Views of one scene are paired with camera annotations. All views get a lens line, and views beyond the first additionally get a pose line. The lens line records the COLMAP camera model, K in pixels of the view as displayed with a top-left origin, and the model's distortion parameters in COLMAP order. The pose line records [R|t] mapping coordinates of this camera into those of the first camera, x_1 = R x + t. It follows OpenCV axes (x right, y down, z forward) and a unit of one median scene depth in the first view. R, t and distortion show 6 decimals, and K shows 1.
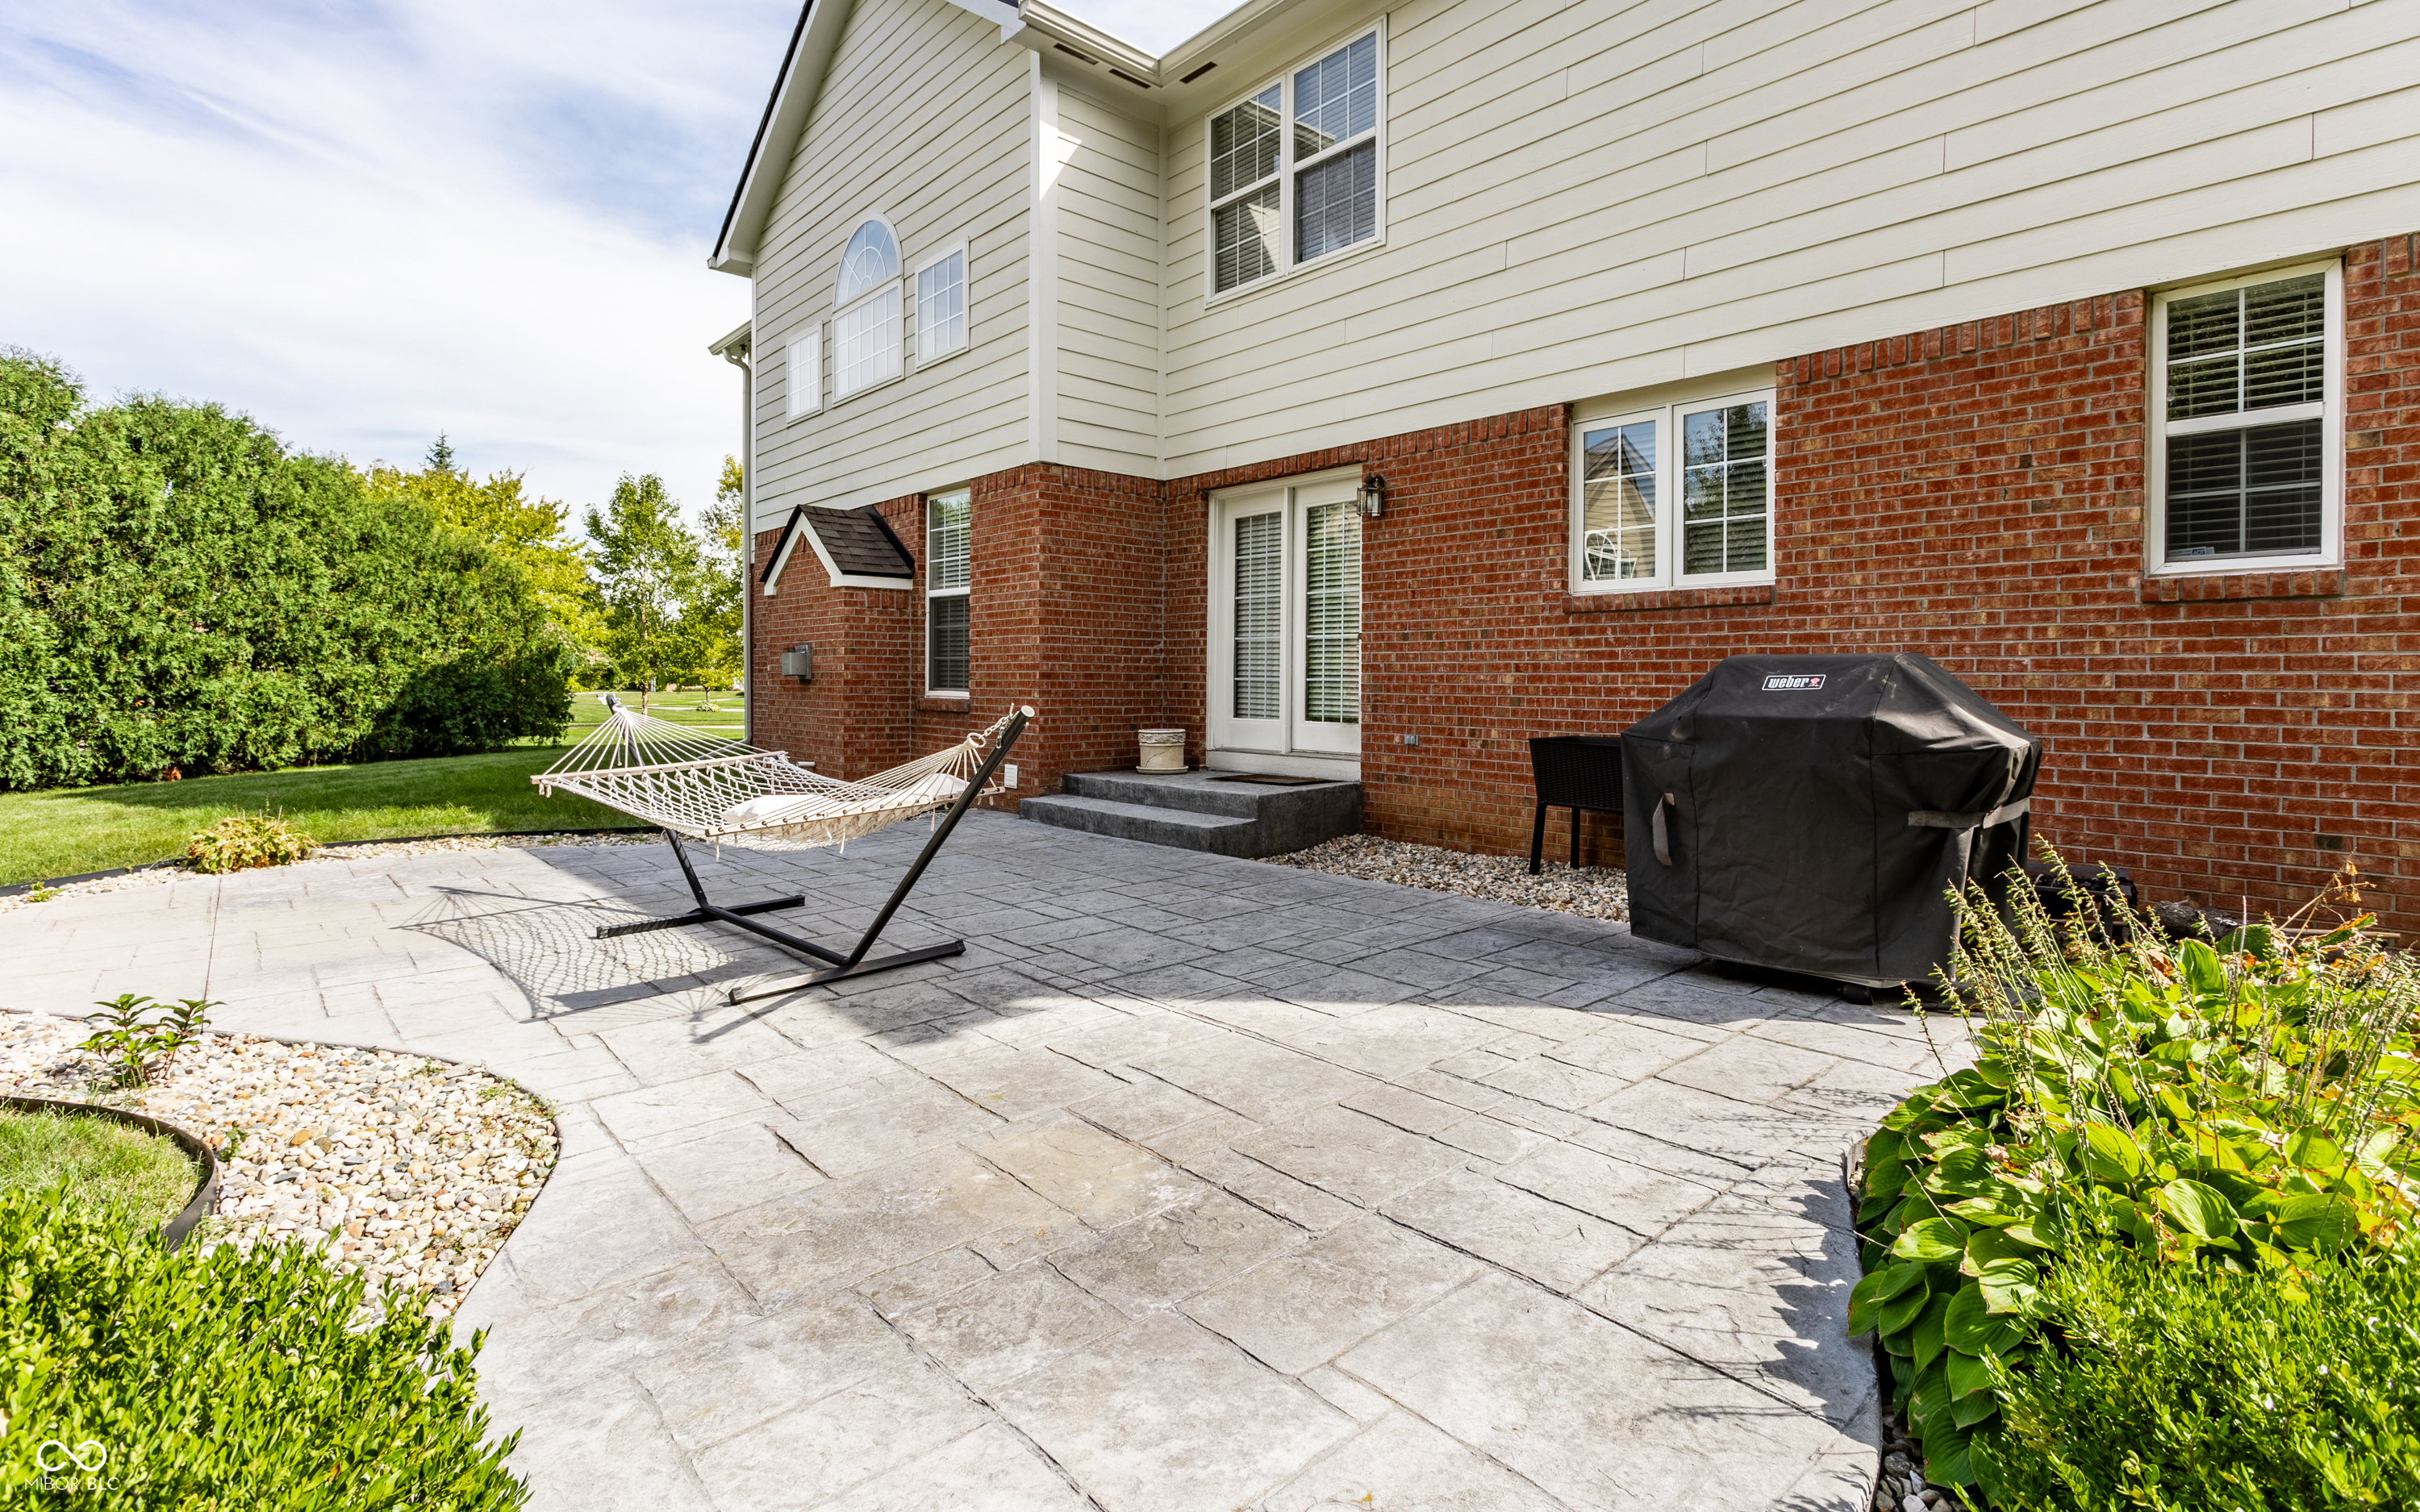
lens RADIAL K [[1049.7, 0, 1320.2], [0, 1049.7, 680.5], [0, 0, 1]] dist [0.000891, -0.000130]
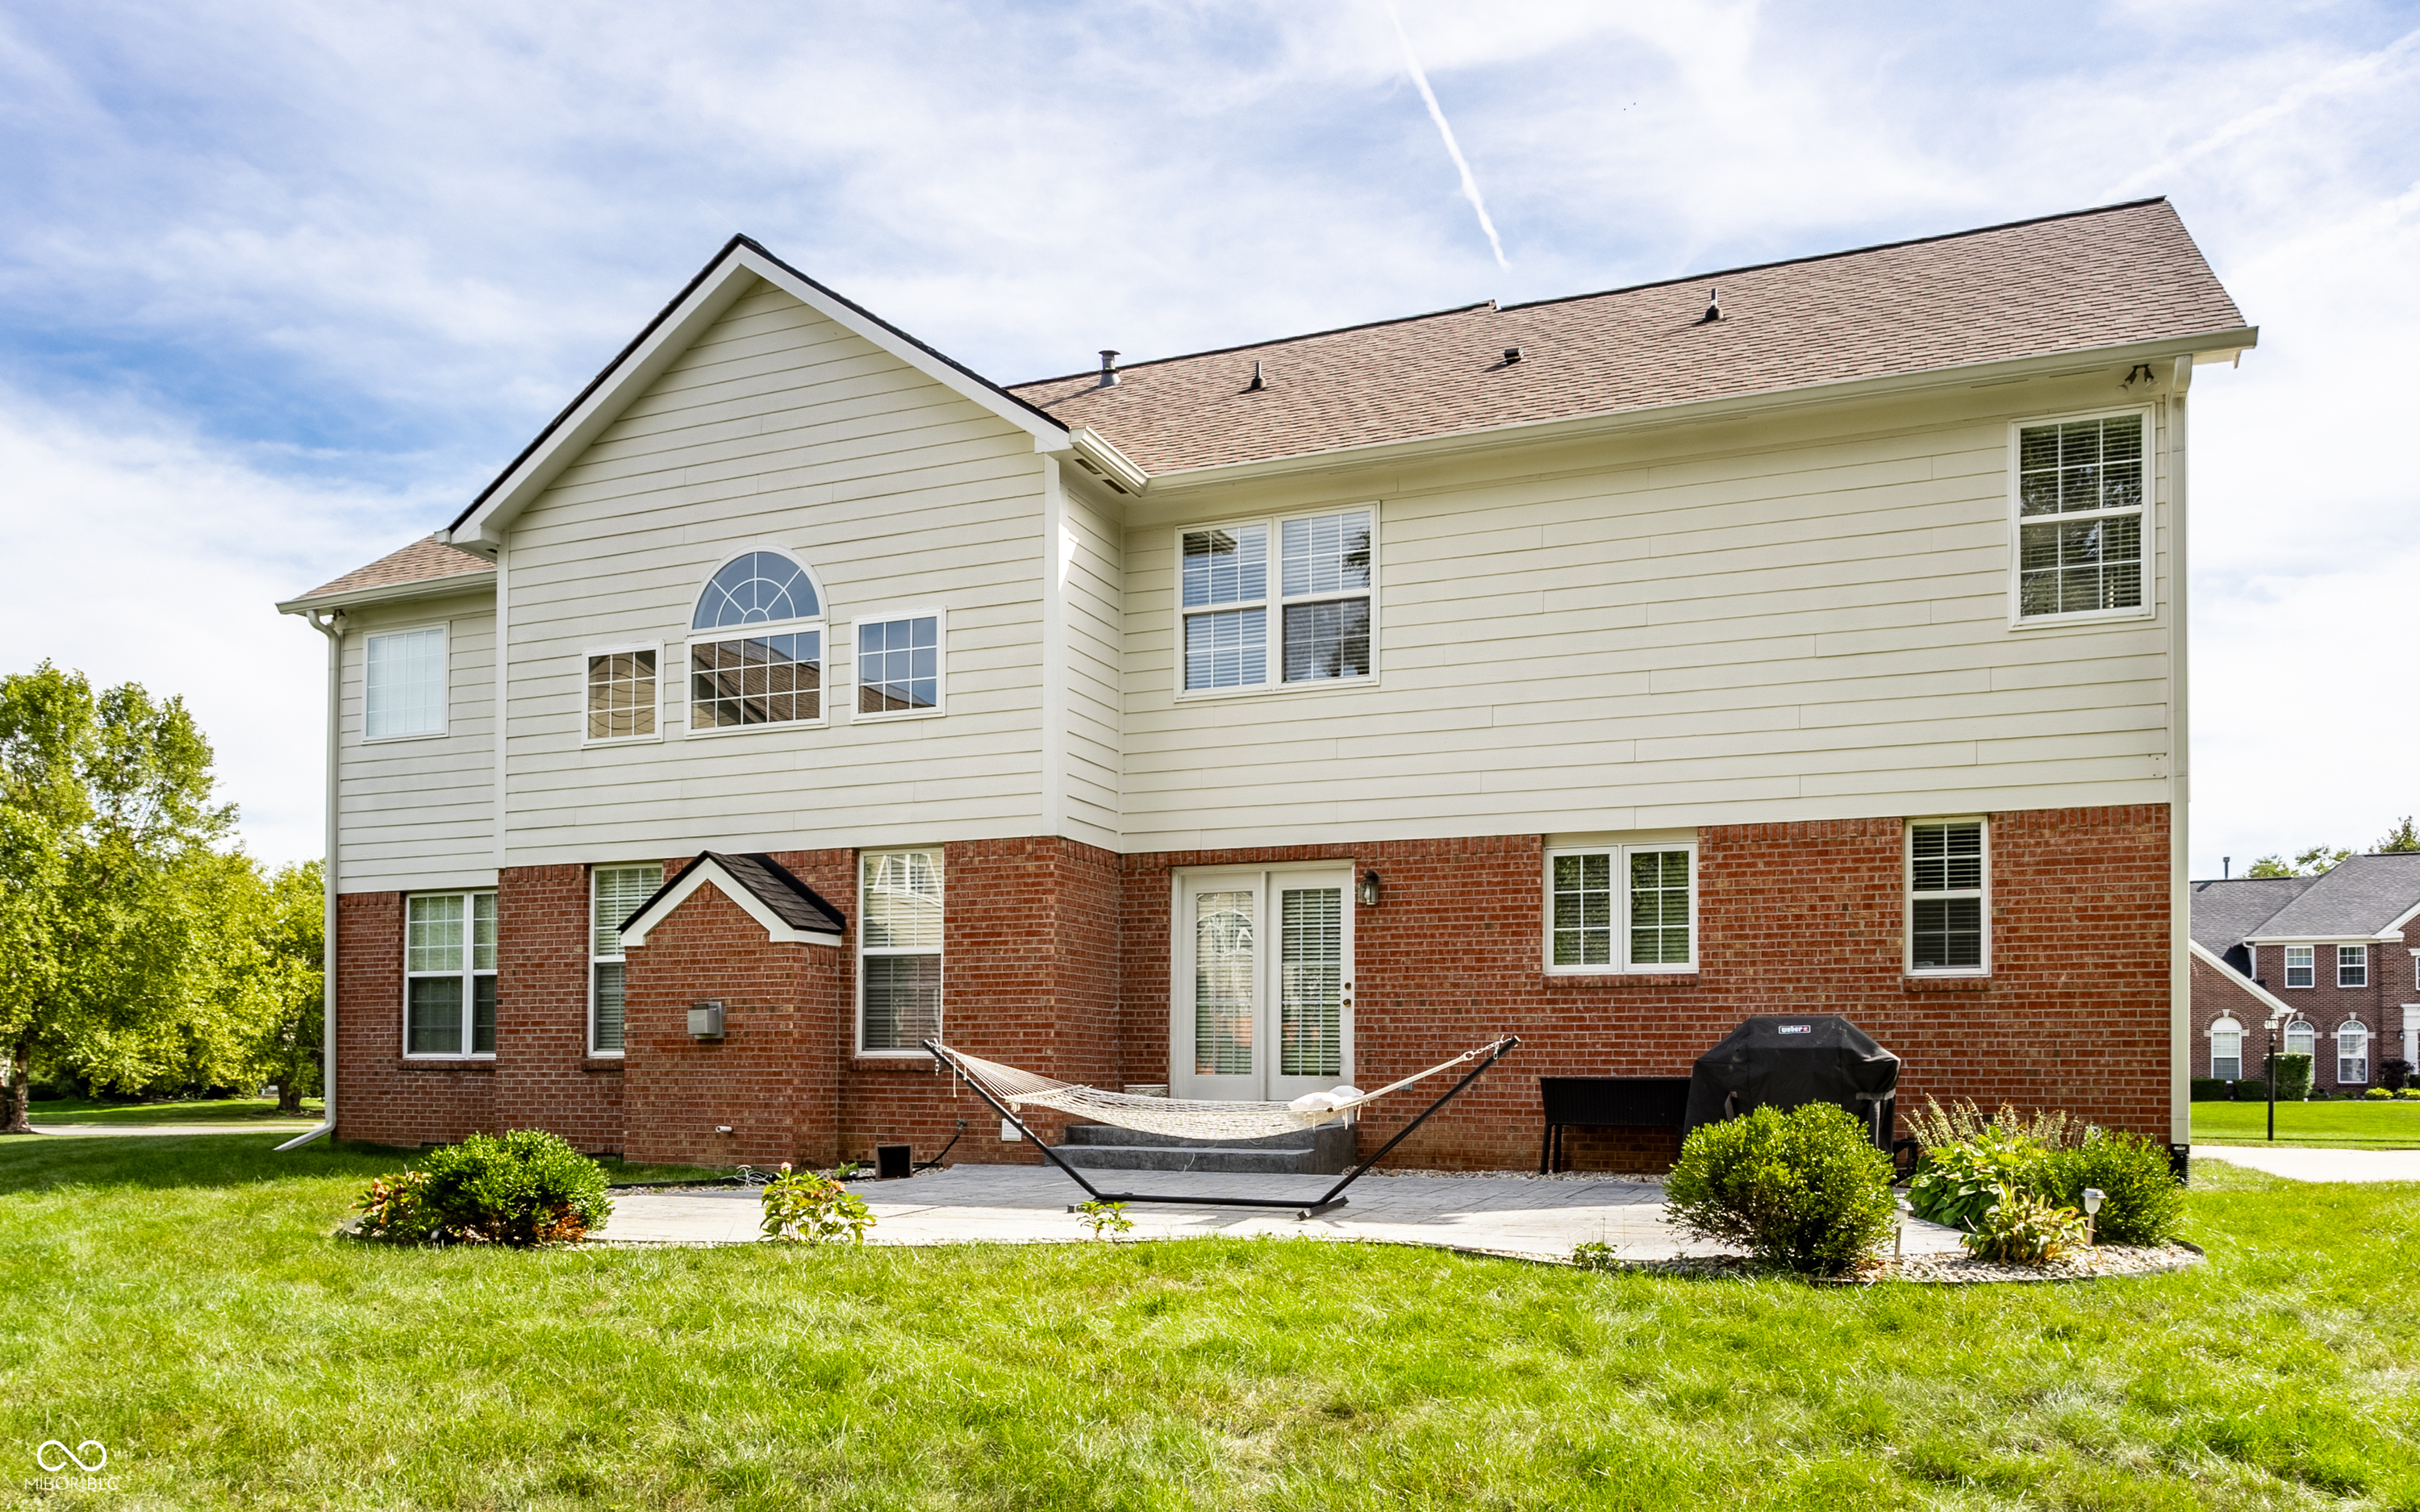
lens RADIAL K [[1491.3, 0, 1287.6], [0, 1491.3, 1045.2], [0, 0, 1]] dist [-0.016138, 0.000605]
pose [[0.913055, 0.006177, 0.407790, -0.938234], [0.000921, 0.999851, -0.017209, 0.046825], [-0.407836, 0.016088, 0.912914, -0.686827]]
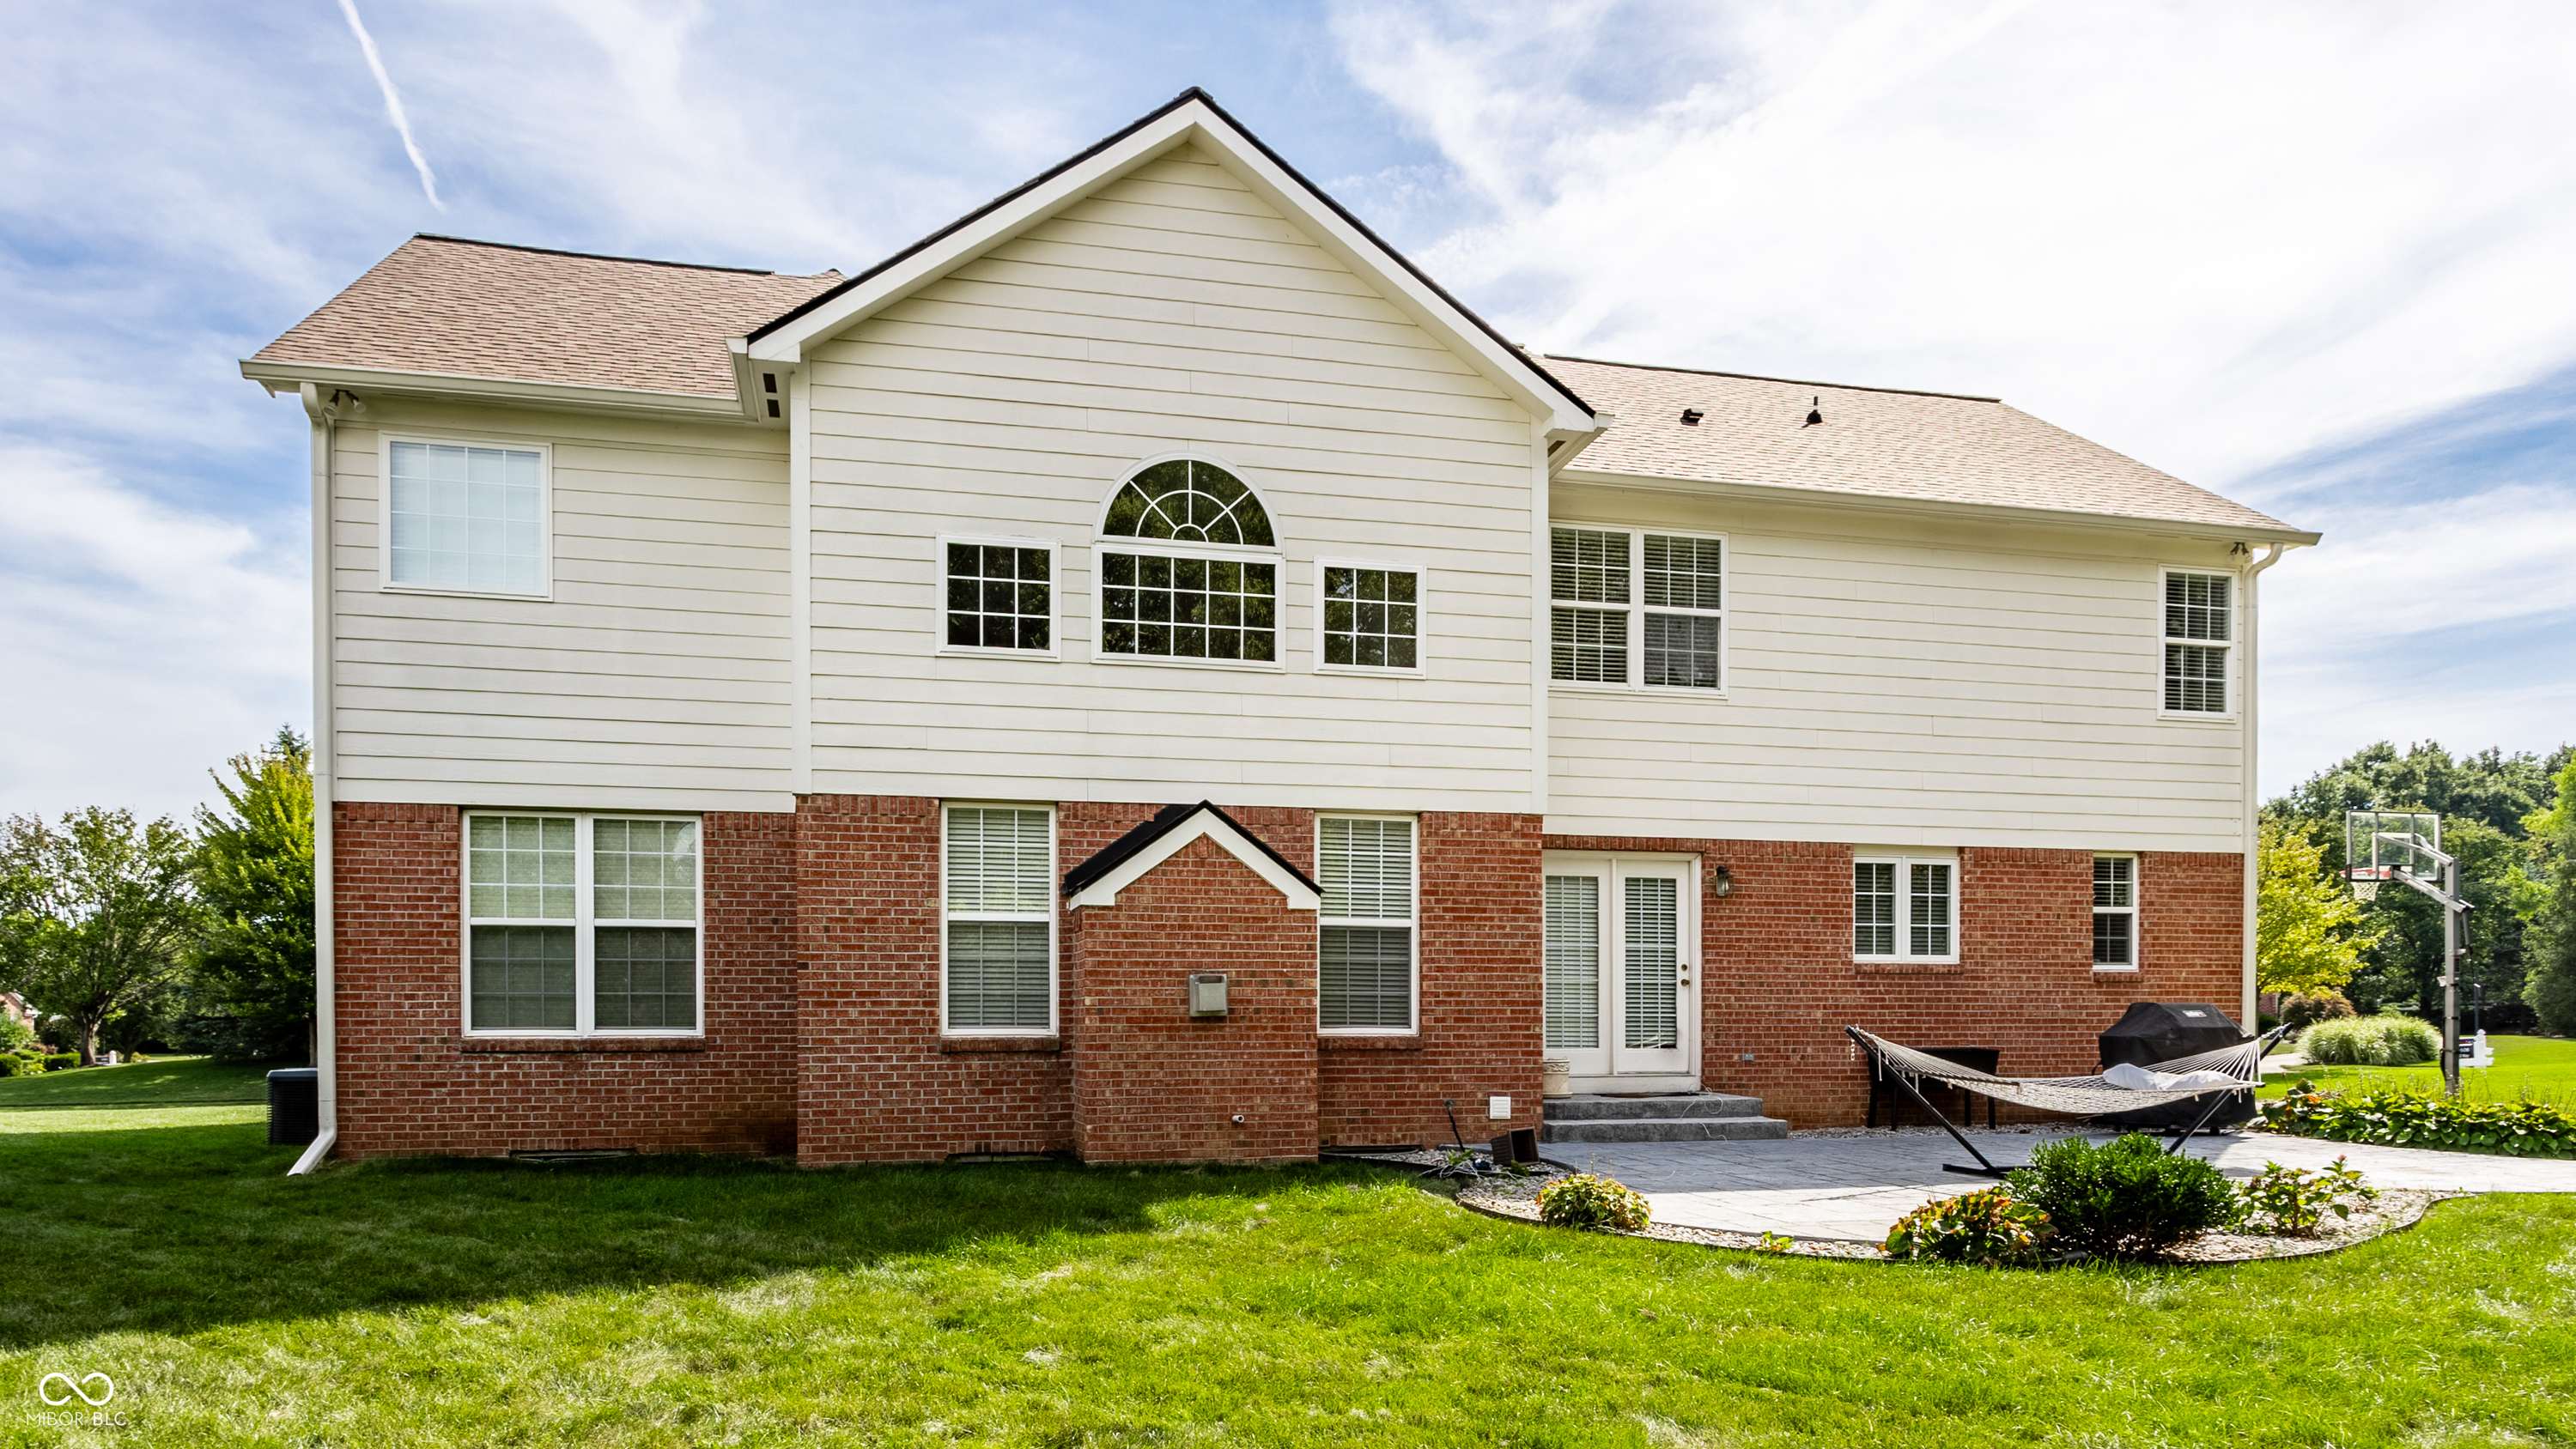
lens RADIAL K [[1388.5, 0, 1209.4], [0, 1388.5, 1031.9], [0, 0, 1]] dist [-0.001492, -0.001534]
pose [[0.578752, -0.007901, 0.815465, -2.288933], [0.005280, 0.999968, 0.005941, 0.008708], [-0.815487, 0.000867, 0.578775, 0.627426]]
